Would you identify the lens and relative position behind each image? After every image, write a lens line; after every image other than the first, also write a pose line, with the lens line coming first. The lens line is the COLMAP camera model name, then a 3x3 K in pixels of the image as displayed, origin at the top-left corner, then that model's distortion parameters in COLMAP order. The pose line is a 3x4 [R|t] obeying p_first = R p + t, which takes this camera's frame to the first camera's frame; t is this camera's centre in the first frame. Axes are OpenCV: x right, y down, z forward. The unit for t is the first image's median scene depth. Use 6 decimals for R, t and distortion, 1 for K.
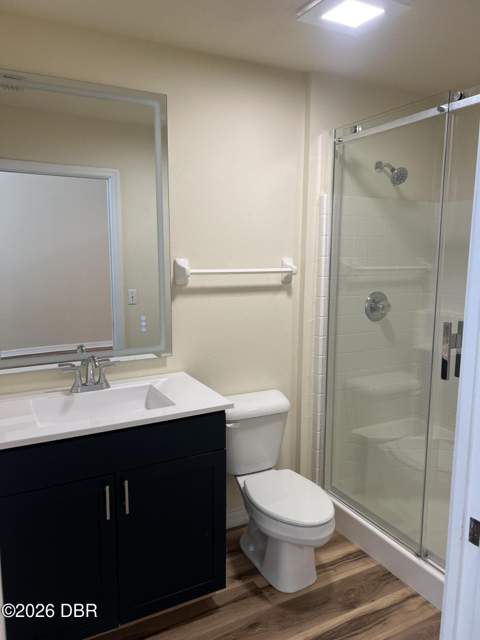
lens RADIAL K [[488.2, 0, 240.7], [0, 488.2, 320.9], [0, 0, 1]] dist [0.035818, -0.014089]
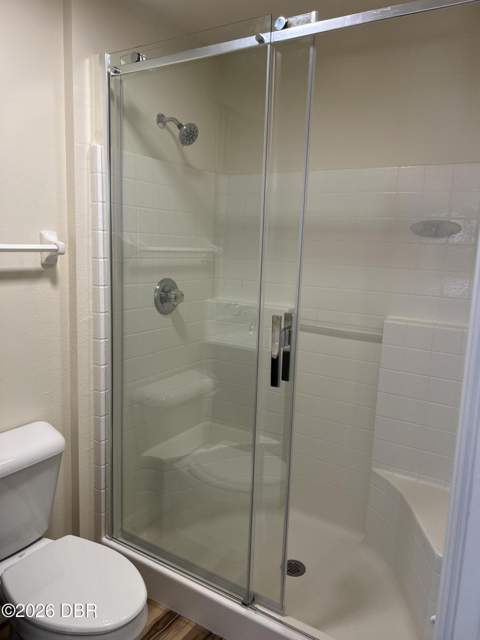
lens RADIAL K [[488.2, 0, 237.2], [0, 488.2, 320.1], [0, 0, 1]] dist [0.035818, -0.014089]
pose [[0.871012, -0.052588, 0.488439, -0.018067], [0.041536, 0.998577, 0.033443, -0.013463], [-0.489503, -0.008841, 0.871957, 0.254877]]
